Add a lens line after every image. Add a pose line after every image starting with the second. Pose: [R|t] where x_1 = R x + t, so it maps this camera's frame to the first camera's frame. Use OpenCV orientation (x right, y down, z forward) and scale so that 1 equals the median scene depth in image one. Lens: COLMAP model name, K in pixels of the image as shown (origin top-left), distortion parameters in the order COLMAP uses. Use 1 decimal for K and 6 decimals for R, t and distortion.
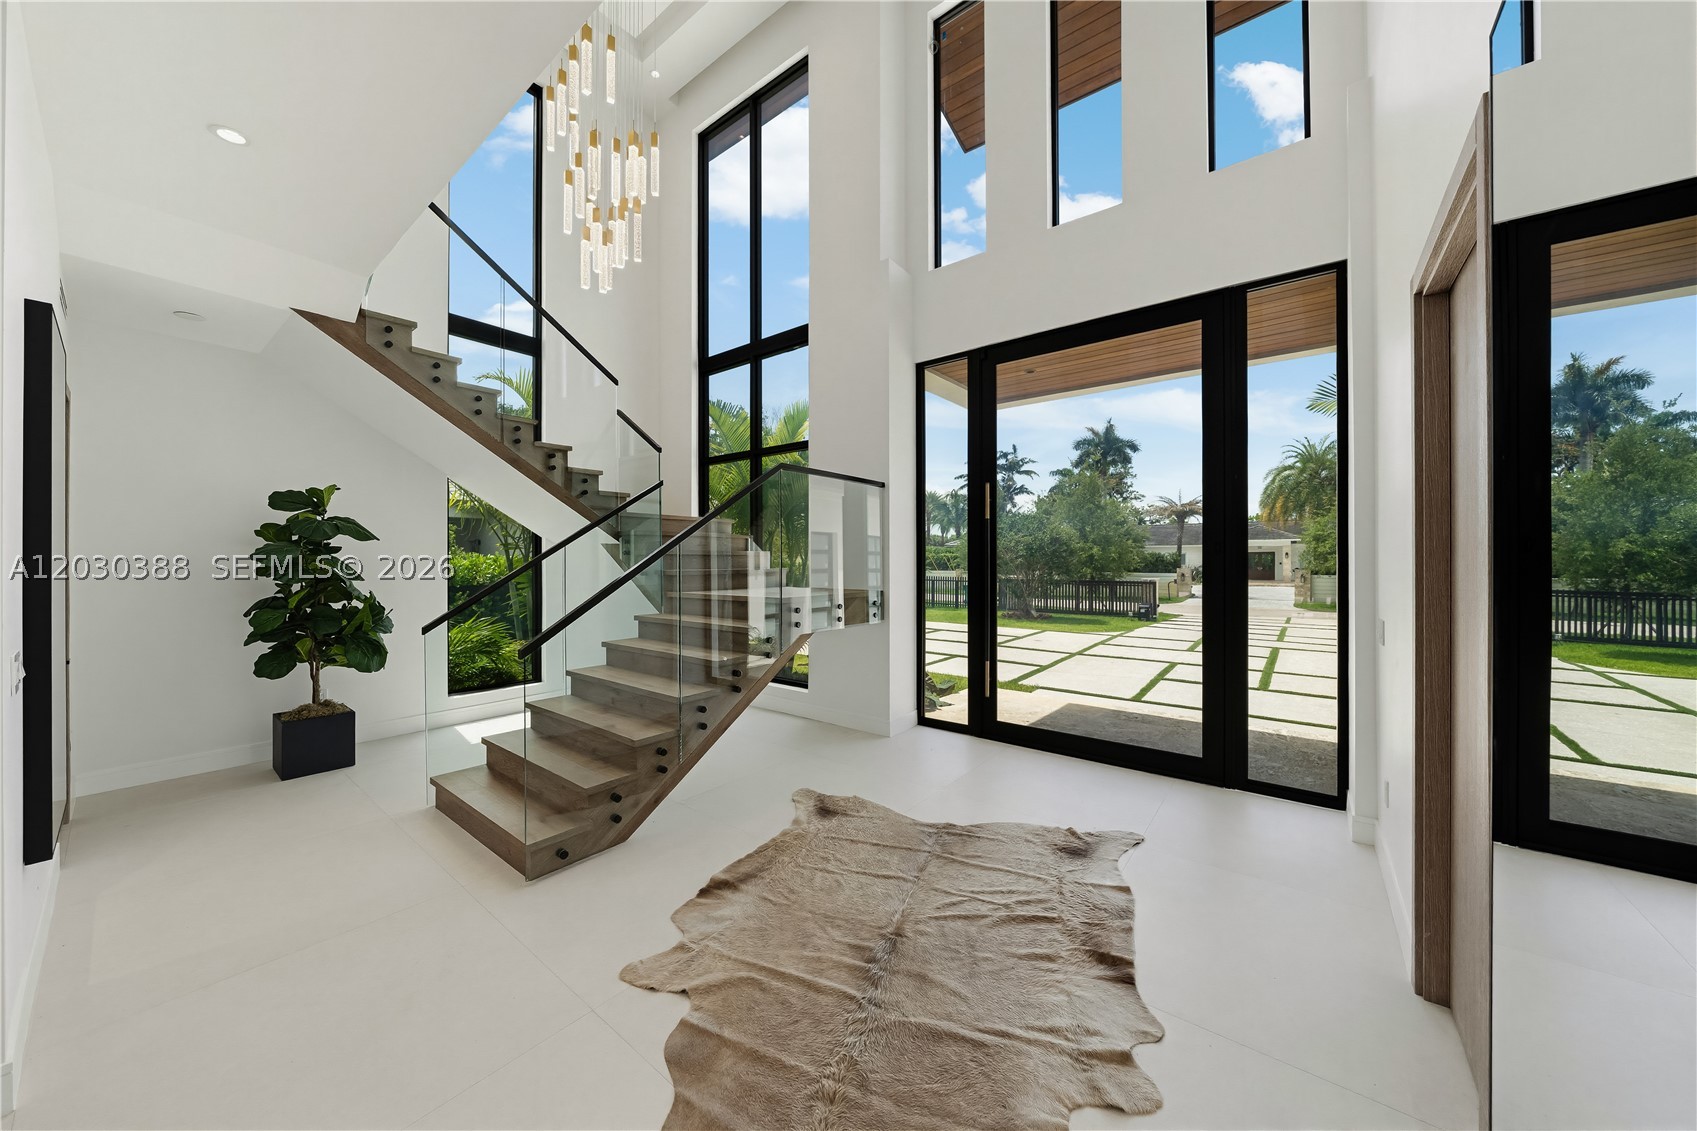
lens RADIAL K [[582.2, 0, 842.5], [0, 582.2, 554.6], [0, 0, 1]] dist [-0.009474, 0.000125]
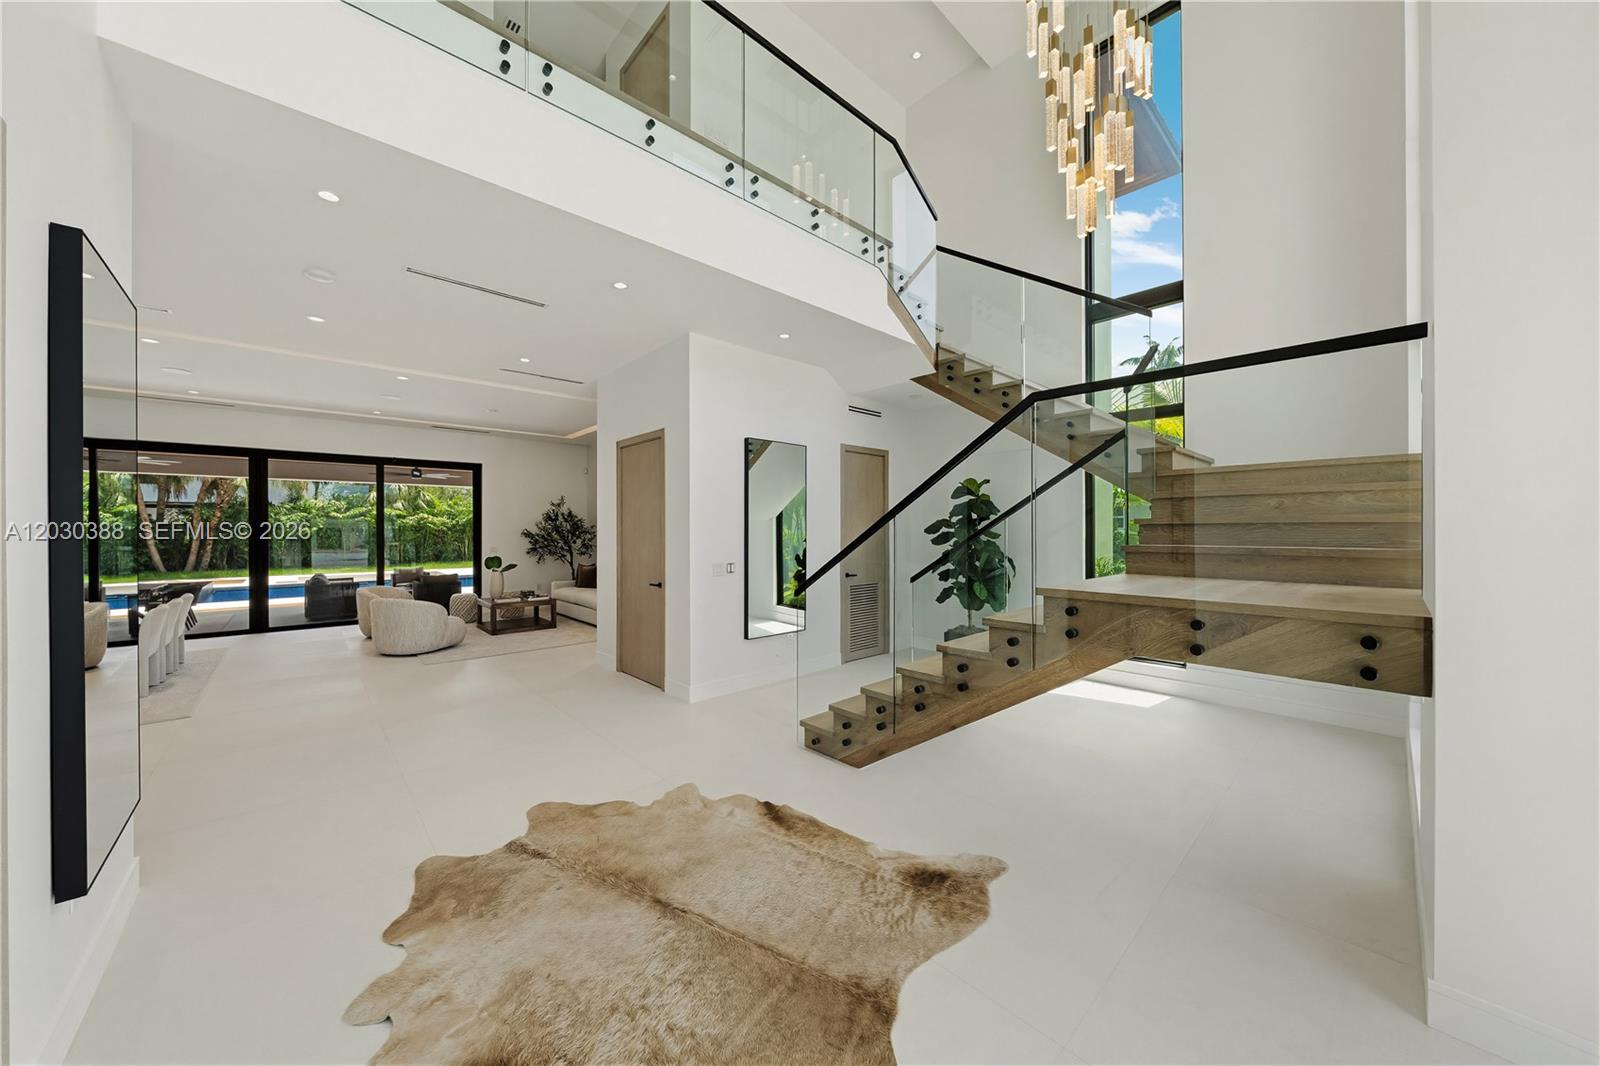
lens RADIAL K [[548.9, 0, 794.4], [0, 548.9, 522.7], [0, 0, 1]] dist [-0.009474, 0.000125]
pose [[-0.150381, -0.012731, -0.988546, 0.713972], [0.000338, 0.999916, -0.012928, 0.009000], [0.988628, -0.002279, -0.150364, 0.992943]]
